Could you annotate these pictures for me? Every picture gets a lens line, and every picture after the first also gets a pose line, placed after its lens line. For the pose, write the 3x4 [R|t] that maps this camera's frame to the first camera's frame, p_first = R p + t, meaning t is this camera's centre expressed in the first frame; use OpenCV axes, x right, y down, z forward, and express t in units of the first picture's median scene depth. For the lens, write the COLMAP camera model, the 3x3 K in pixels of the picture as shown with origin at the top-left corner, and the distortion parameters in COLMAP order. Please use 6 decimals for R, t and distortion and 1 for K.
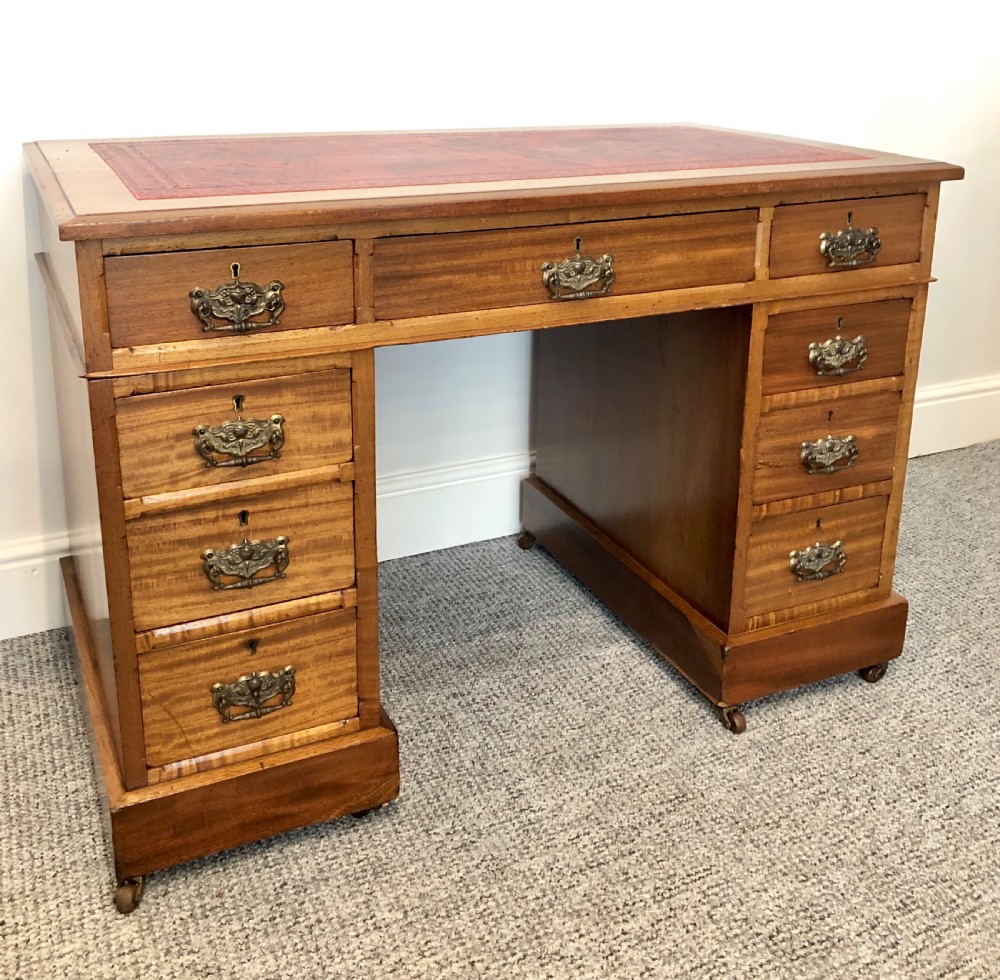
lens RADIAL K [[1180.5, 0, 518.3], [0, 1180.5, 331.2], [0, 0, 1]] dist [0.047943, -0.068085]
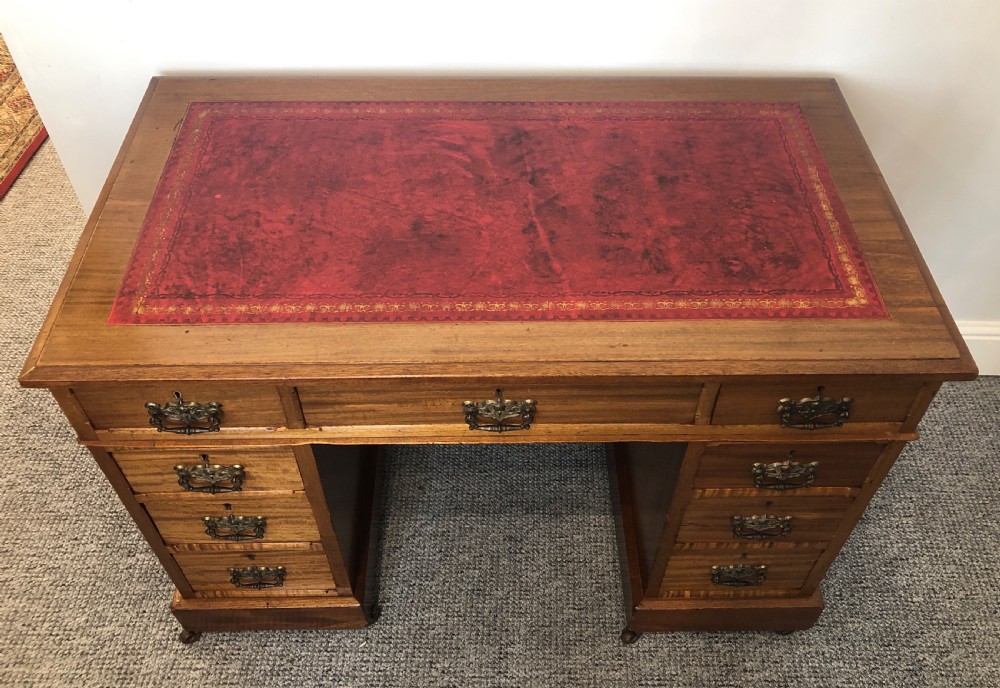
lens RADIAL K [[885.1, 0, 500.0], [0, 885.1, 344.0], [0, 0, 1]] dist [0.083430, -0.234703]
pose [[0.906156, 0.308154, -0.289694, 0.258750], [-0.102105, 0.824075, 0.557203, -0.532029], [0.410434, -0.475334, 0.778204, 0.374427]]
